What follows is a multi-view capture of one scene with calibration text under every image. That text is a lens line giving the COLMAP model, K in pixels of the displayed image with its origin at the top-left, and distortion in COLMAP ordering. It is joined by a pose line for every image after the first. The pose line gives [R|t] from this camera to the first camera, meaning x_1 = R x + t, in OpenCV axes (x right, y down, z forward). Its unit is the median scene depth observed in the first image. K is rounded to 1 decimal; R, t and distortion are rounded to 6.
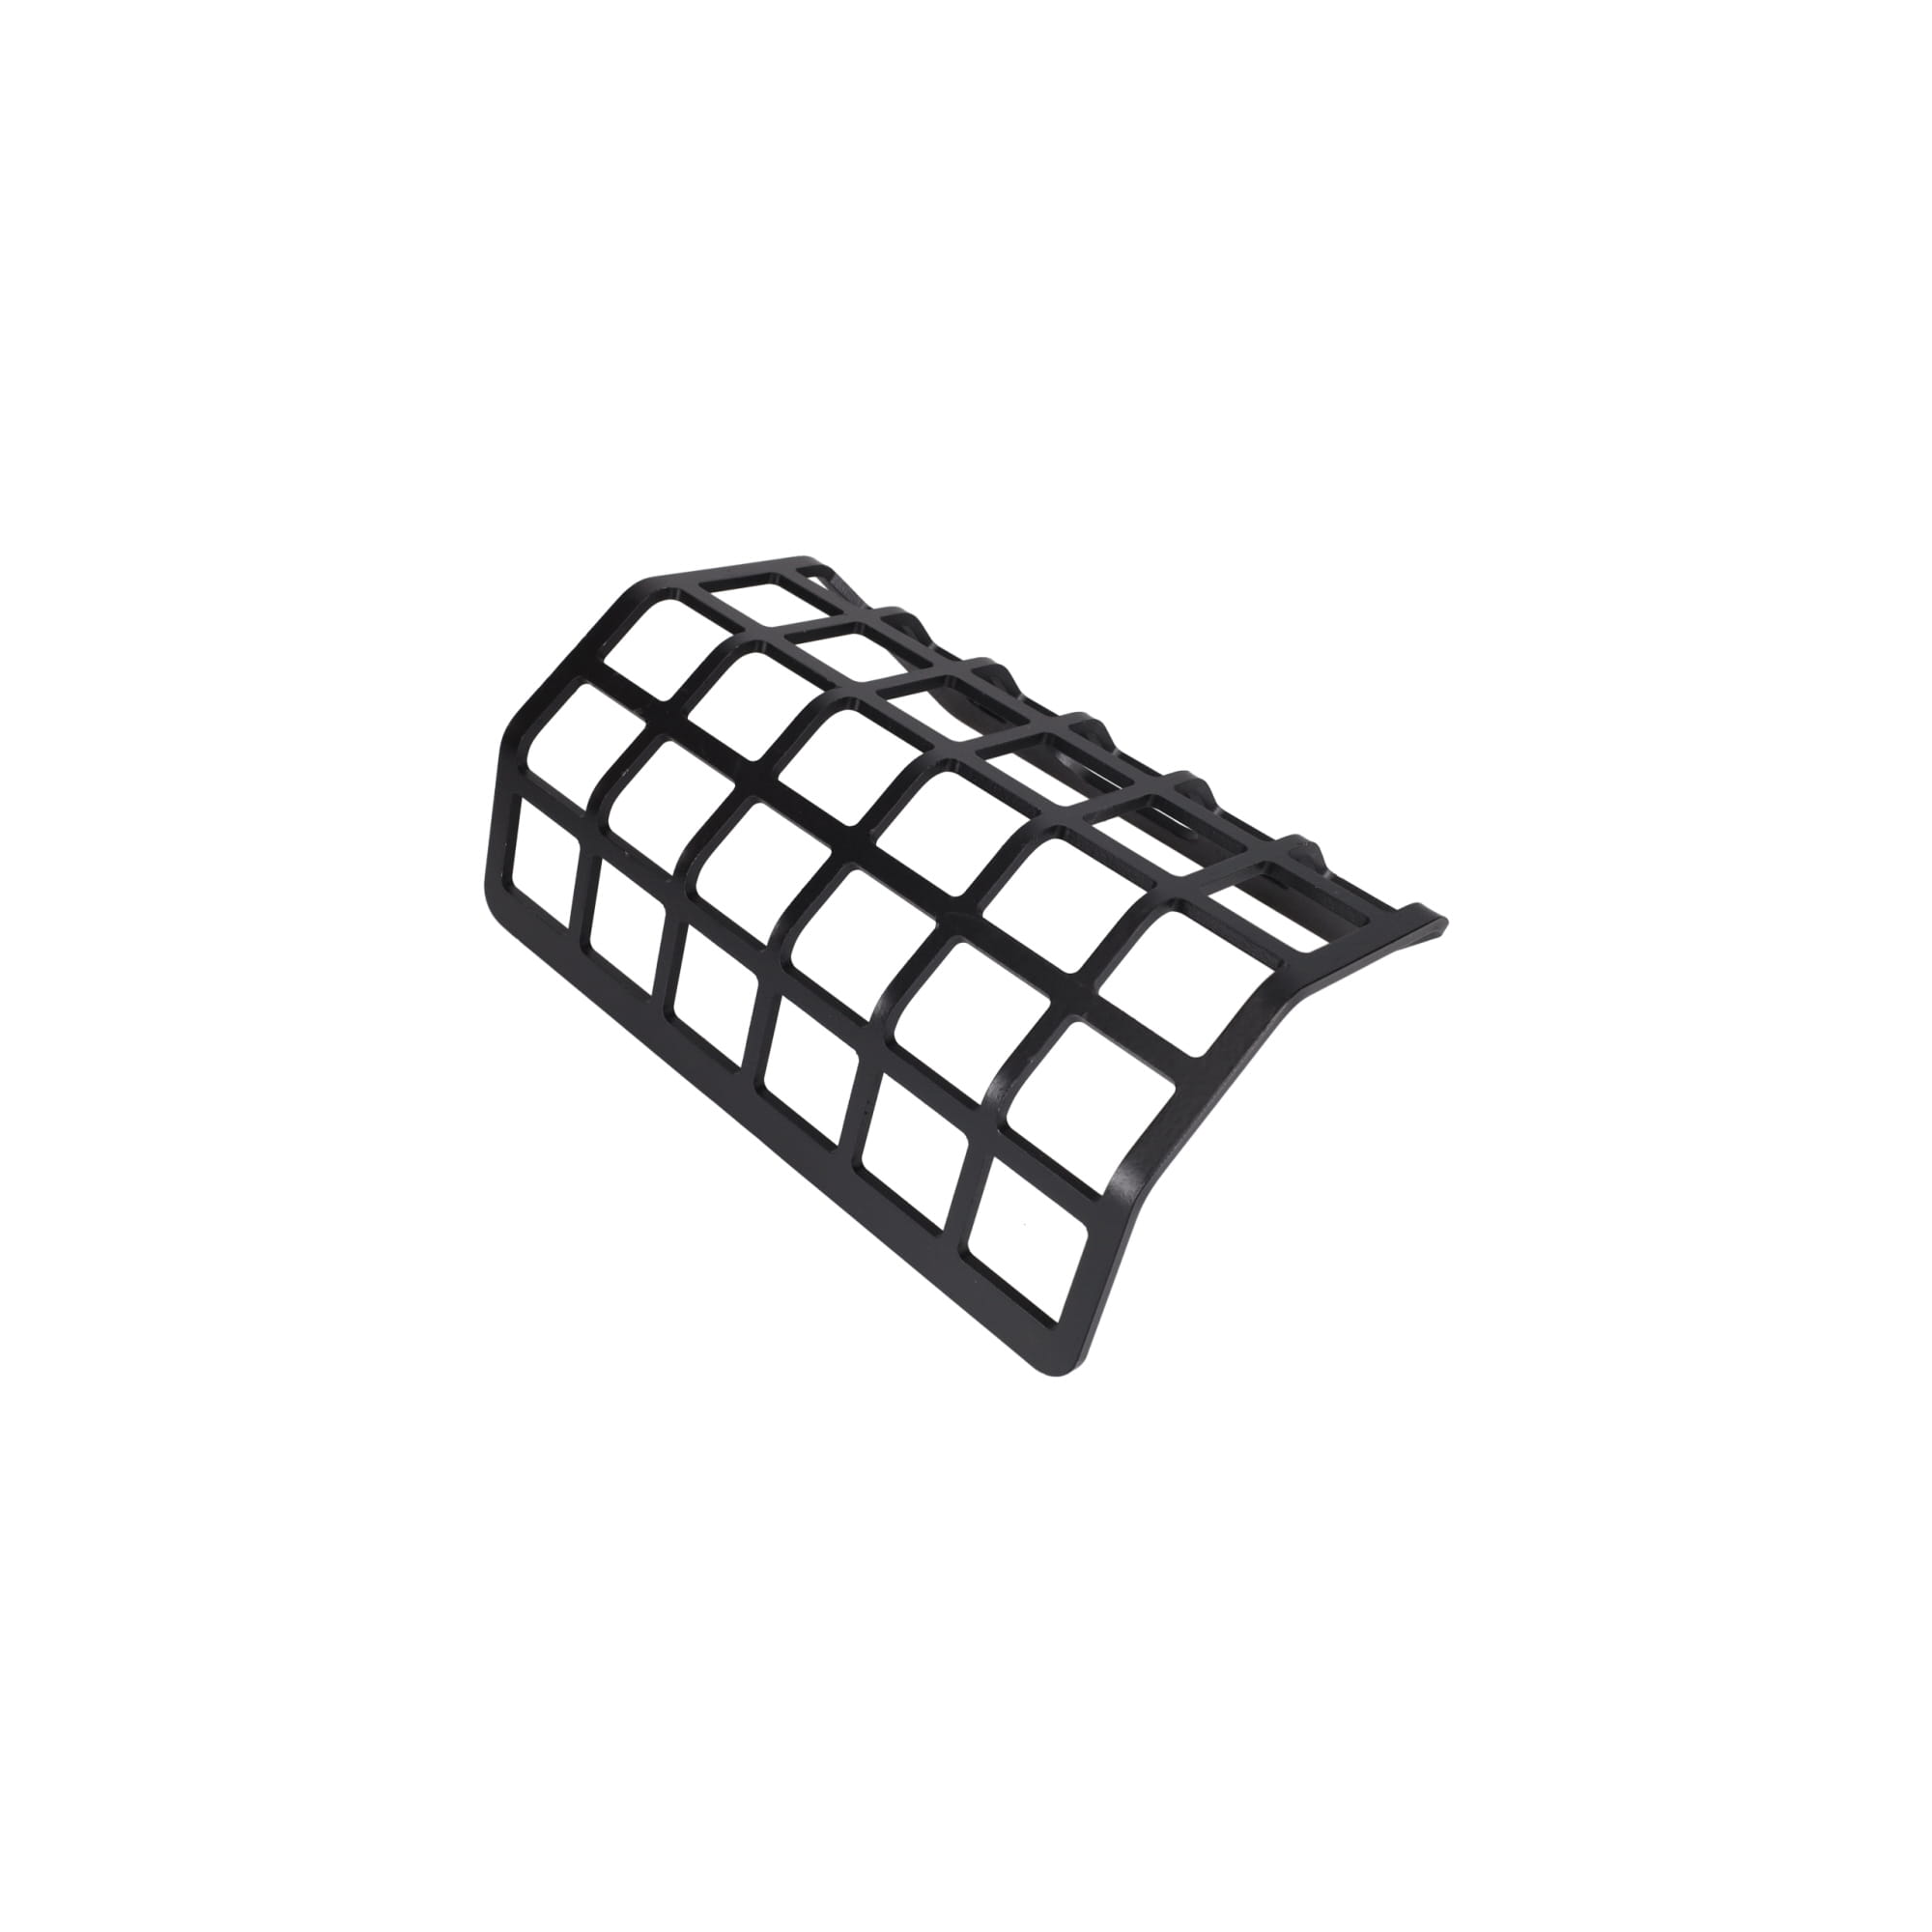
lens RADIAL K [[1751.6, 0, 966.0], [0, 1751.6, 966.0], [0, 0, 1]] dist [0.002165, 0.000511]
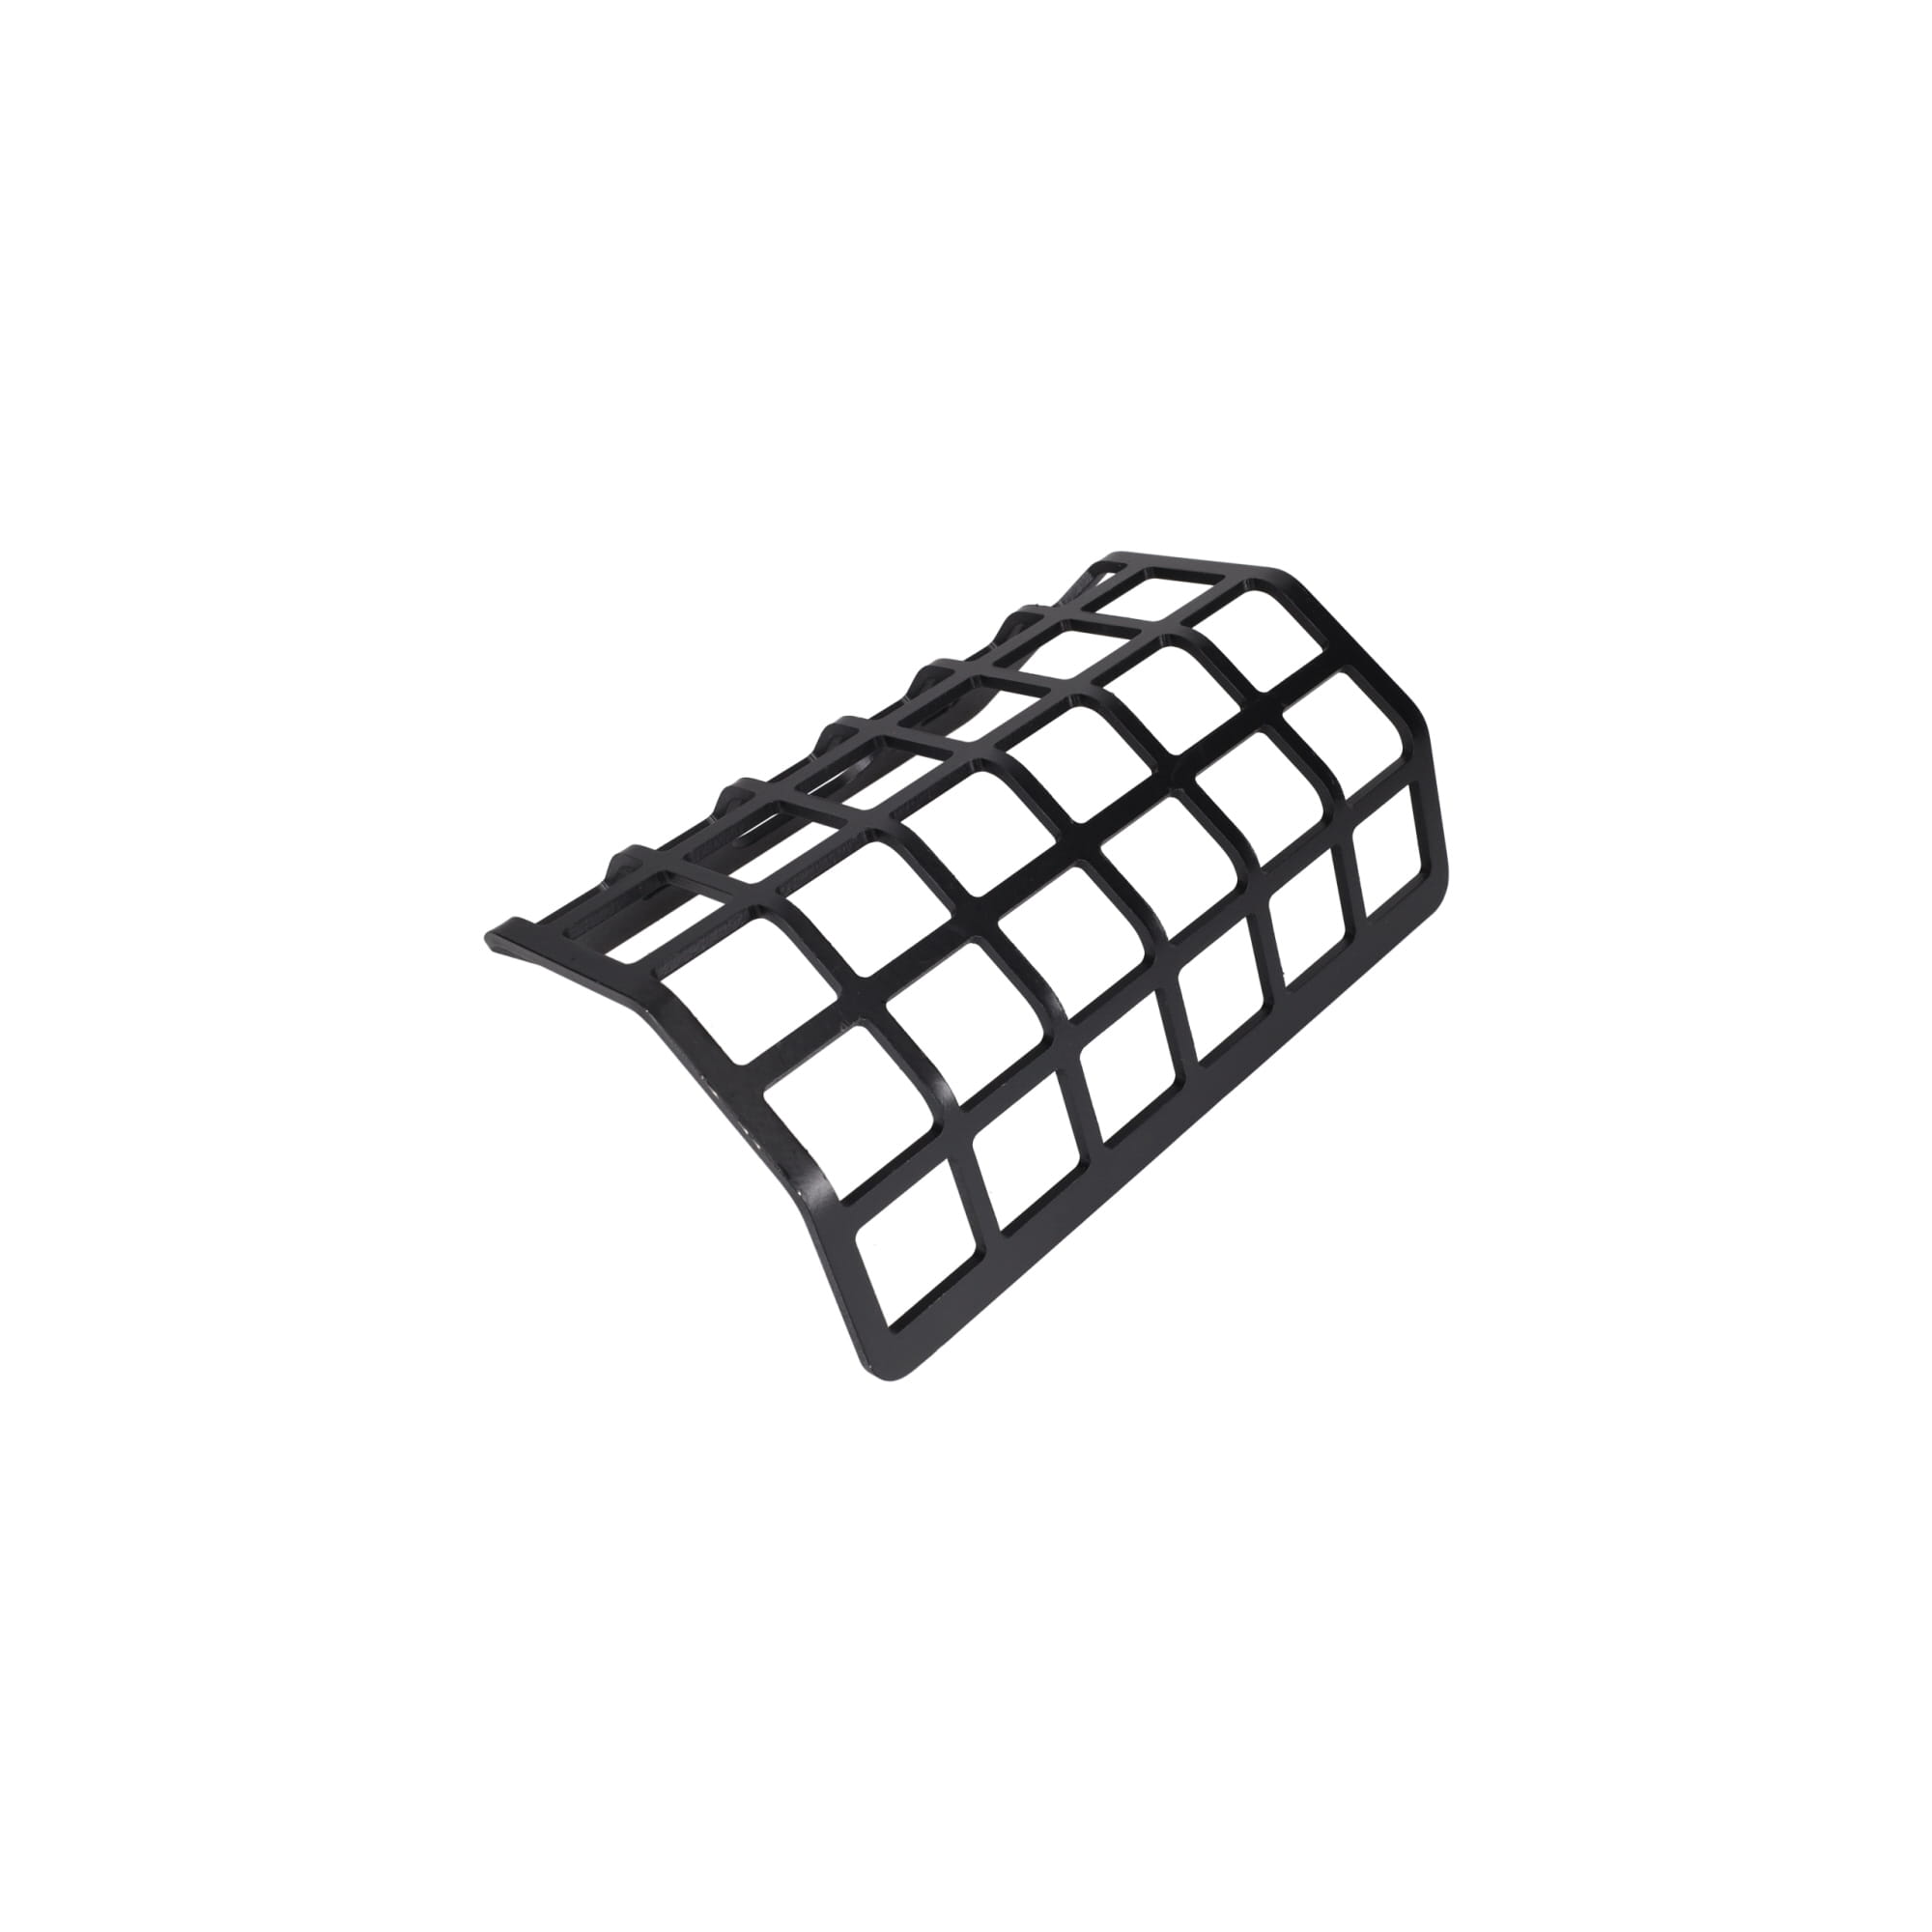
lens RADIAL K [[1751.6, 0, 966.0], [0, 1751.6, 966.0], [0, 0, 1]] dist [0.002165, 0.000511]
pose [[0.008938, -0.713700, 0.700395, -0.769467], [0.729412, 0.483773, 0.483655, -0.533414], [-0.684016, 0.506554, 0.524905, 0.526834]]
